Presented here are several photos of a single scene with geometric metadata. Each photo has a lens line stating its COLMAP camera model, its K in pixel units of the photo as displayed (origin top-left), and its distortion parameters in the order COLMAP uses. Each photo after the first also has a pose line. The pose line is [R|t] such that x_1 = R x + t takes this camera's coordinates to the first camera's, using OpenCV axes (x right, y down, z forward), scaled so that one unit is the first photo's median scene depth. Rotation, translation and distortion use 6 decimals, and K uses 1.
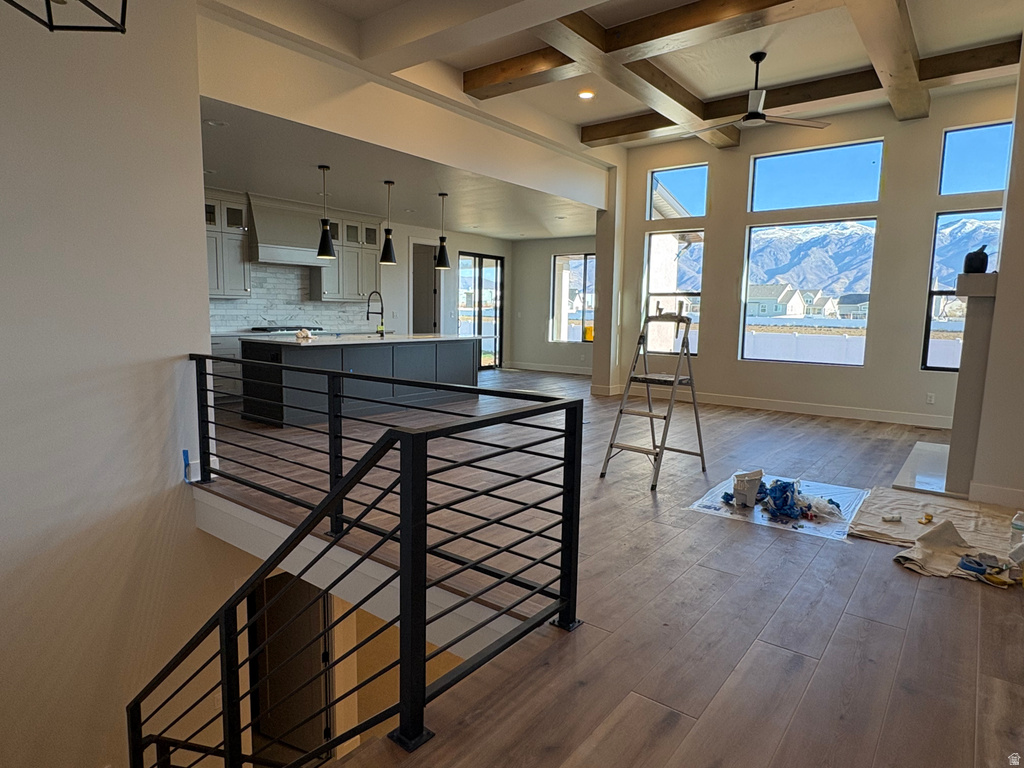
lens RADIAL K [[605.4, 0, 503.6], [0, 605.4, 386.3], [0, 0, 1]] dist [-0.005504, 0.003407]
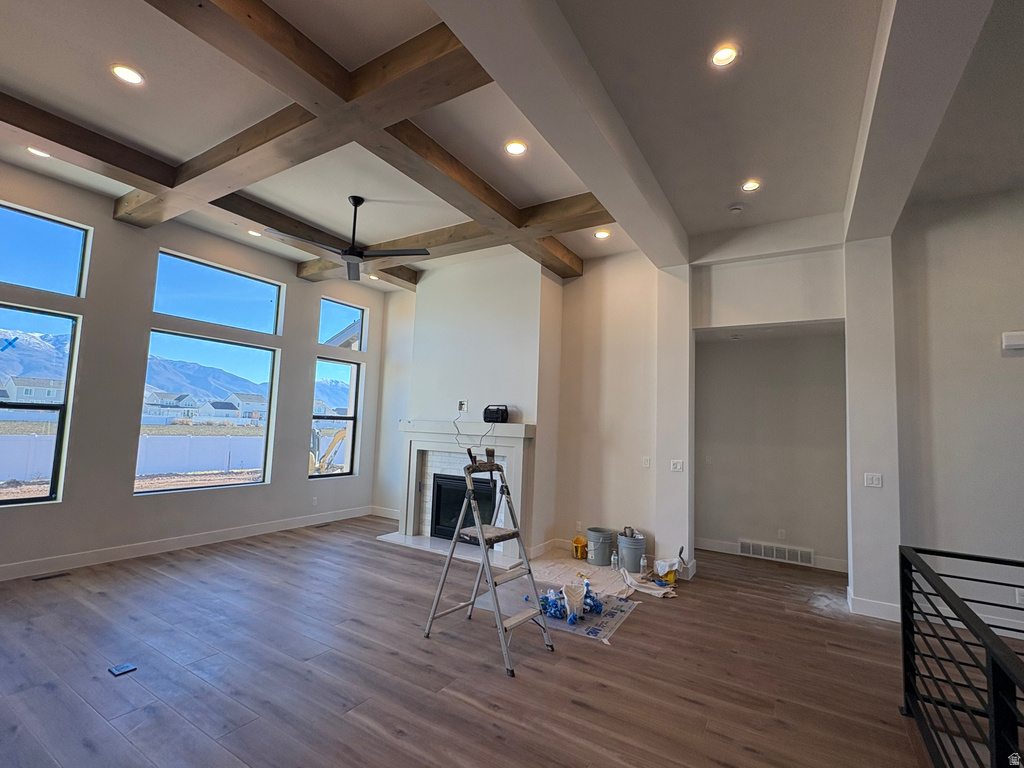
lens RADIAL K [[470.2, 0, 510.2], [0, 470.2, 386.5], [0, 0, 1]] dist [-0.002723, -0.000065]
pose [[-0.116089, 0.061021, 0.991363, -0.236956], [0.082712, 0.995238, -0.051574, -0.098979], [-0.989789, 0.076010, -0.120583, 0.522215]]
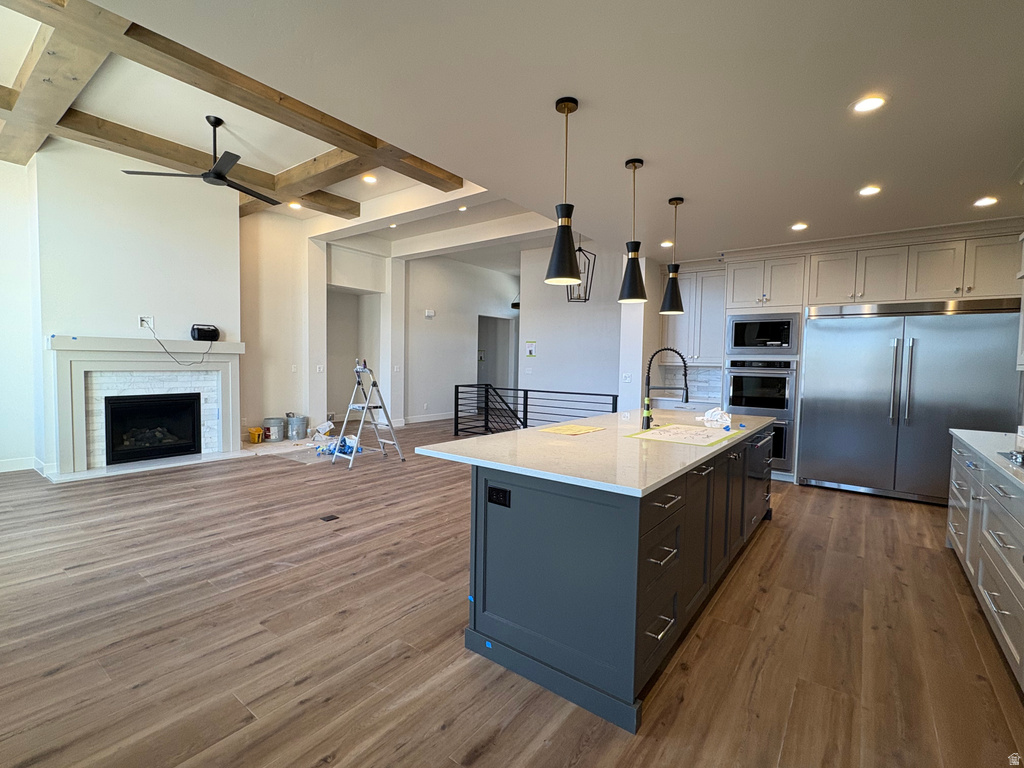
lens RADIAL K [[470.2, 0, 509.3], [0, 470.2, 382.2], [0, 0, 1]] dist [-0.002723, -0.000065]
pose [[-0.999205, -0.033342, -0.021866, -0.051411], [-0.036544, 0.985154, 0.167741, -0.155653], [0.015948, 0.168407, -0.985589, 1.148870]]
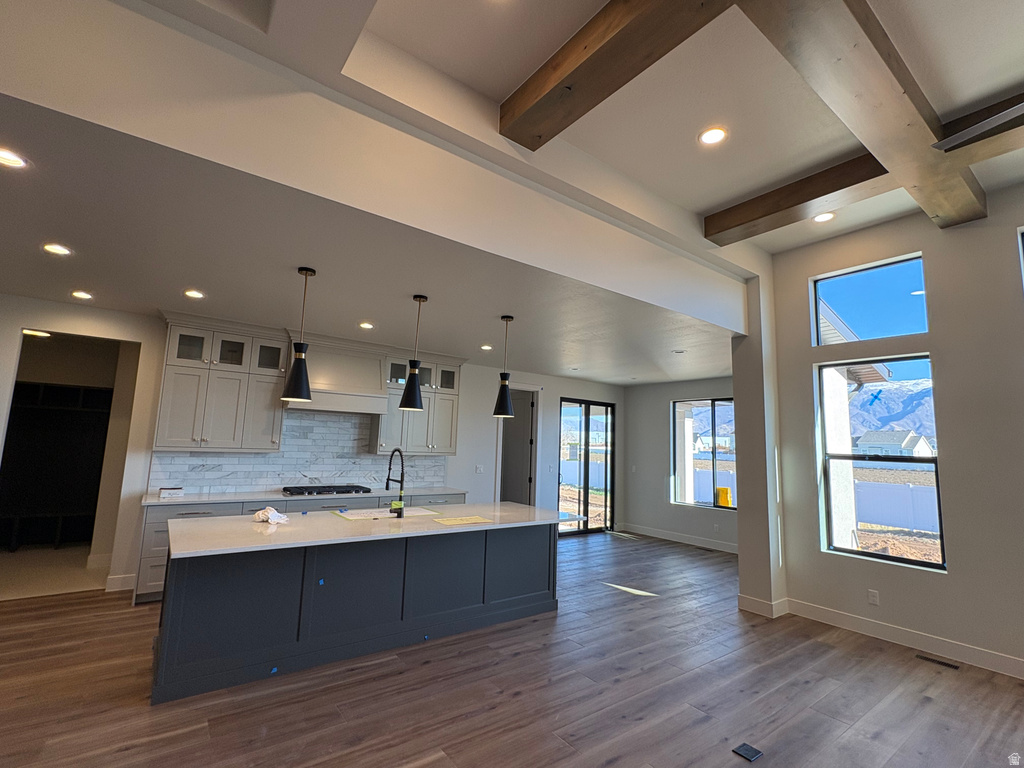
lens RADIAL K [[470.2, 0, 508.5], [0, 470.2, 384.7], [0, 0, 1]] dist [-0.002723, -0.000065]
pose [[0.965628, -0.015750, -0.259450, 0.041146], [-0.051034, 0.967245, -0.248660, -0.081756], [0.254868, 0.253354, 0.933196, 0.414926]]
